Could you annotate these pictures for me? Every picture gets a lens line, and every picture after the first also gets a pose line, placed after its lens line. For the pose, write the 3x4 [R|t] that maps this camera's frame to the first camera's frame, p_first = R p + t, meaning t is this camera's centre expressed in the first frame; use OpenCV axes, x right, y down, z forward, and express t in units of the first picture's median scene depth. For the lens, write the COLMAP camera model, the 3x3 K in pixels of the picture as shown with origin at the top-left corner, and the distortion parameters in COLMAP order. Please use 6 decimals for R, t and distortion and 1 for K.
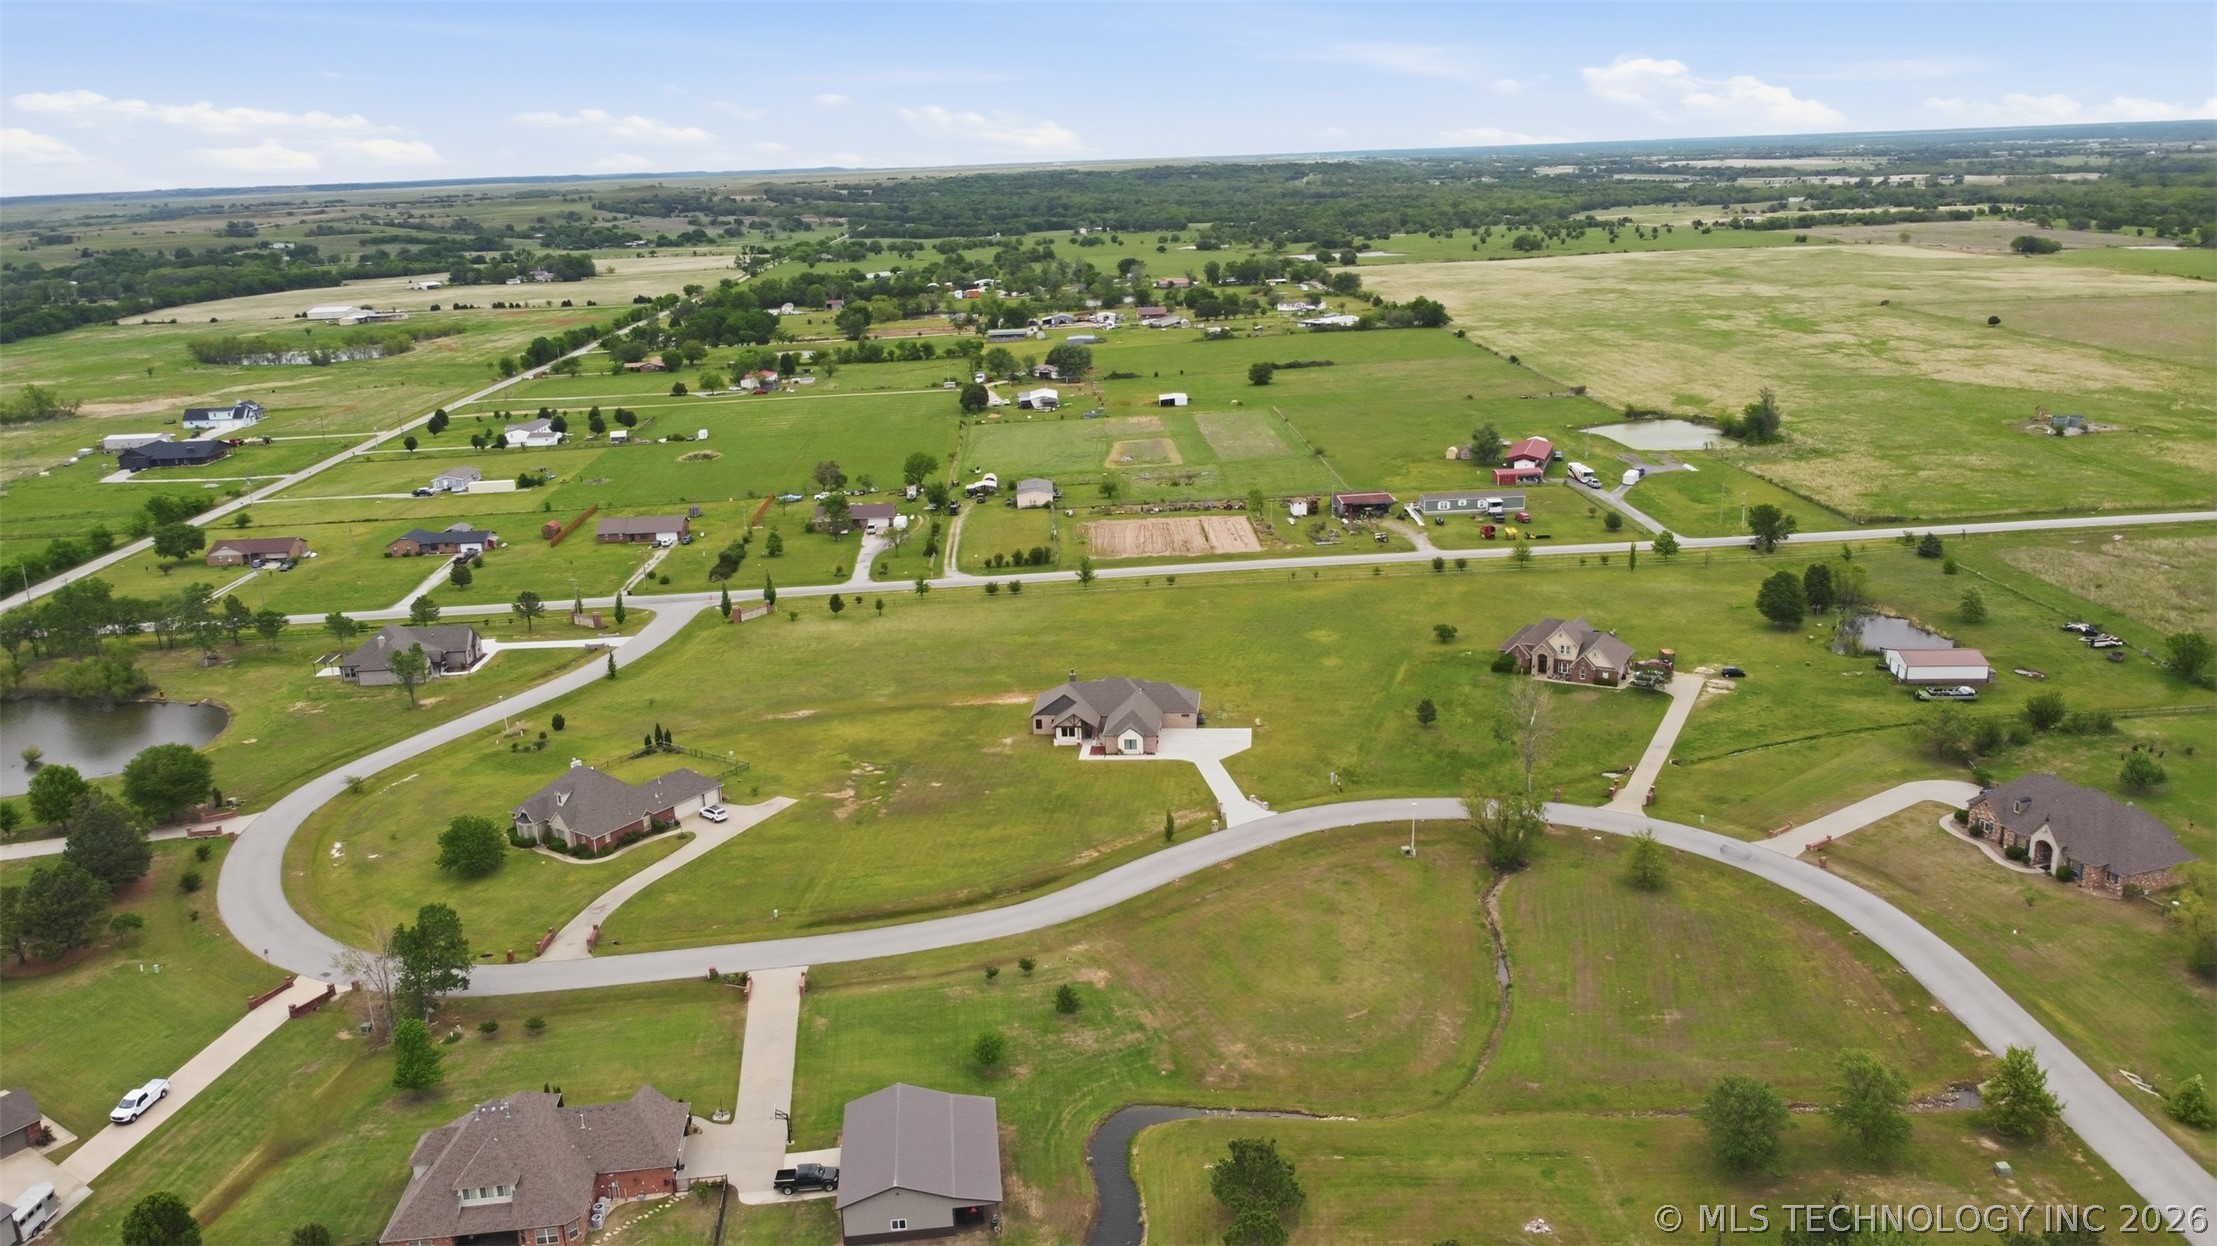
lens RADIAL K [[1635.9, 0, 1108.5], [0, 1635.9, 623.0], [0, 0, 1]] dist [0.007688, -0.001599]
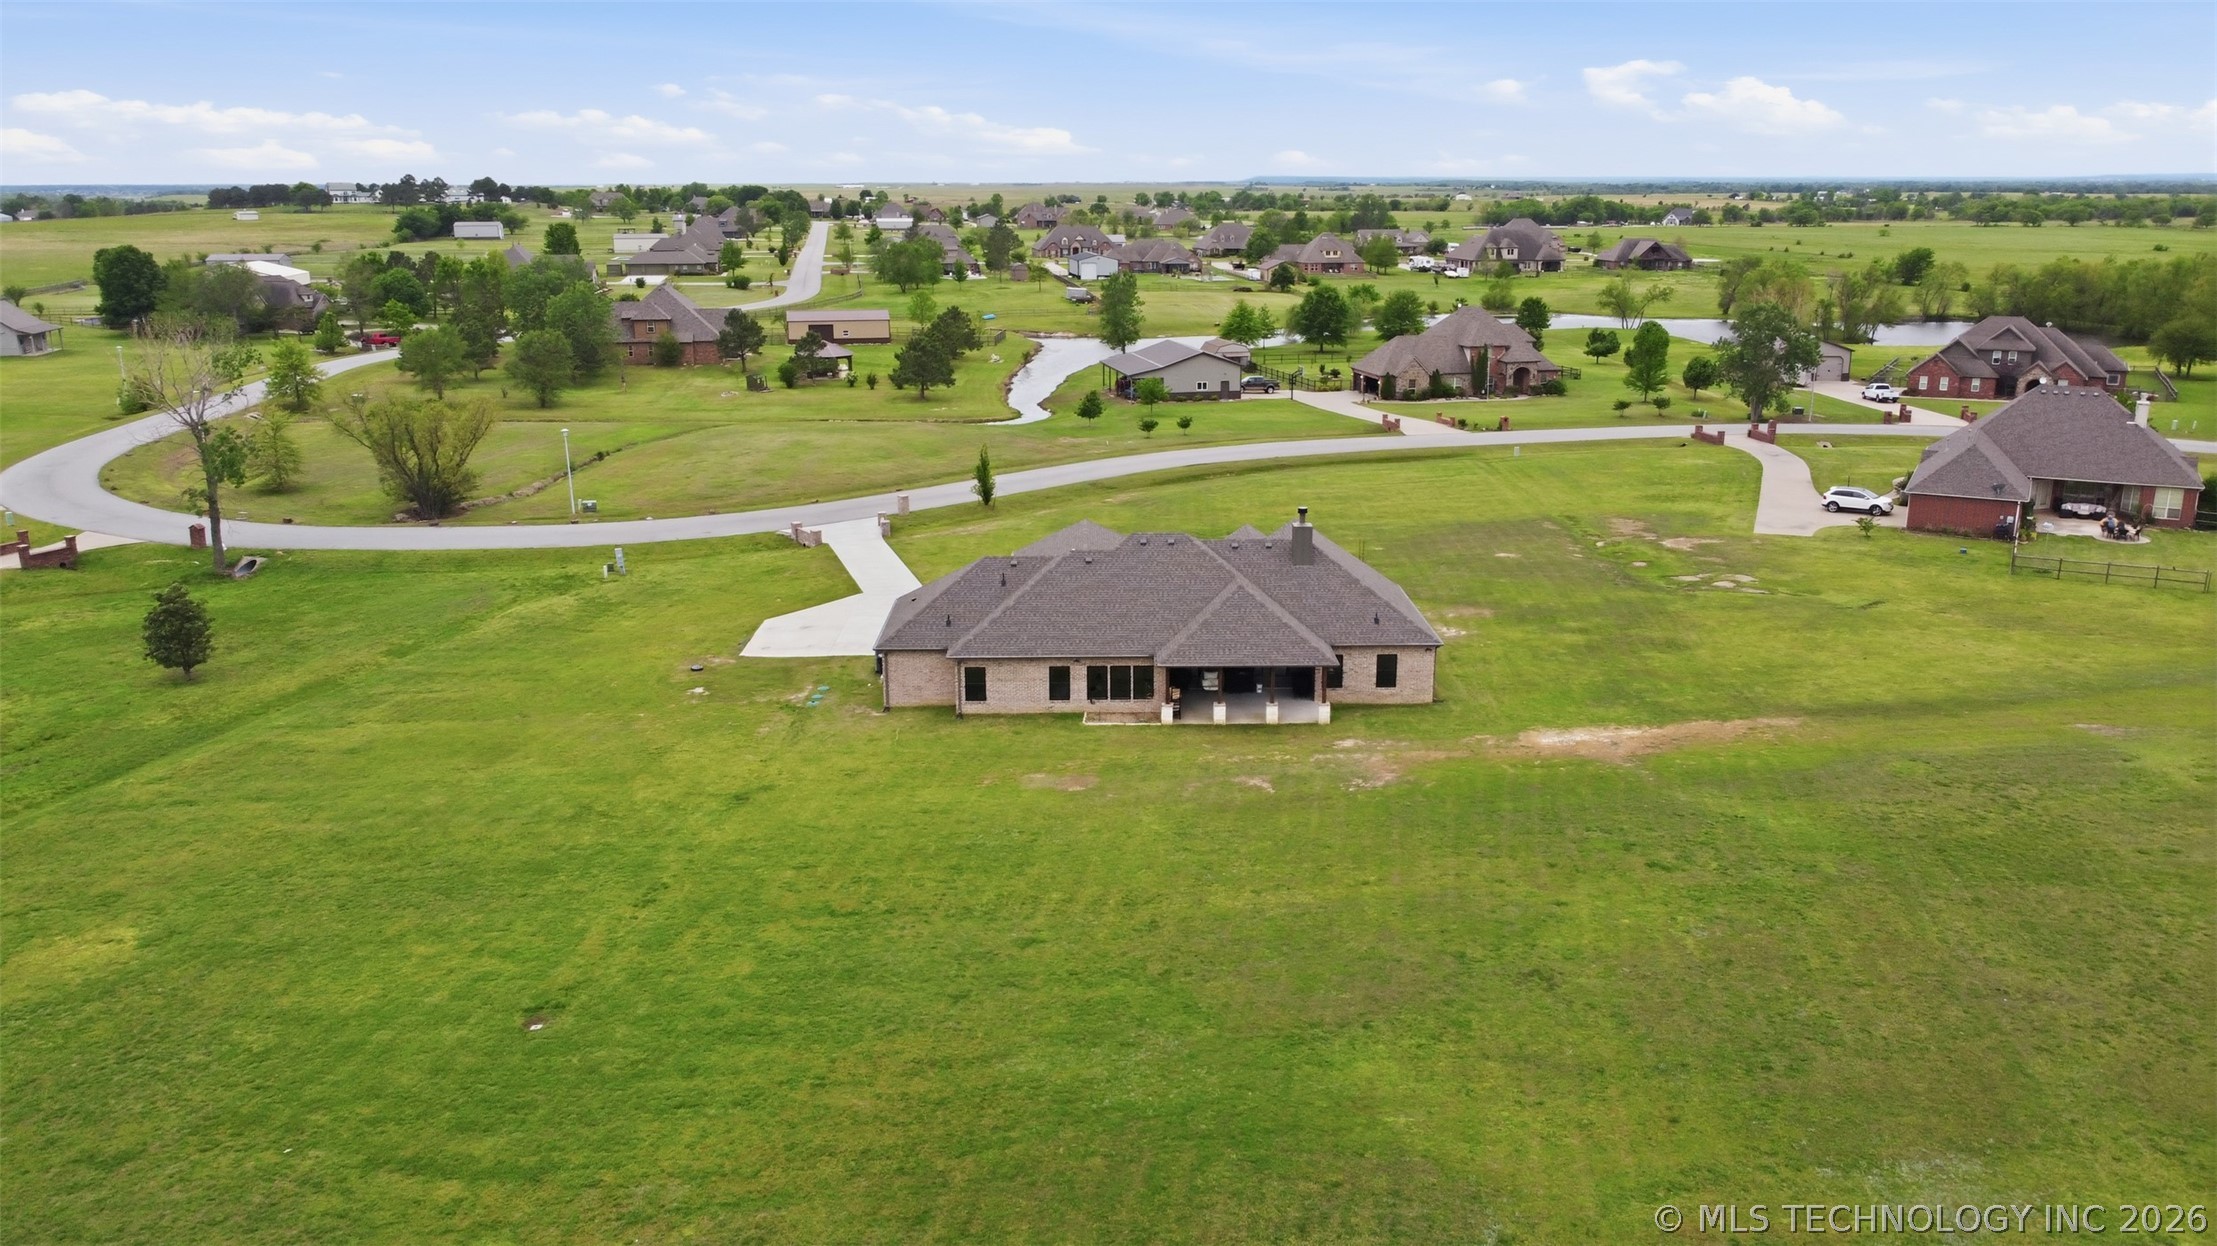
lens RADIAL K [[1648.4, 0, 1108.5], [0, 1648.4, 623.0], [0, 0, 1]] dist [0.001081, -0.002447]
pose [[-0.993570, 0.063192, -0.093940, 0.038519], [0.007659, 0.865351, 0.501107, -0.093064], [0.112957, 0.497166, -0.860271, 1.133669]]
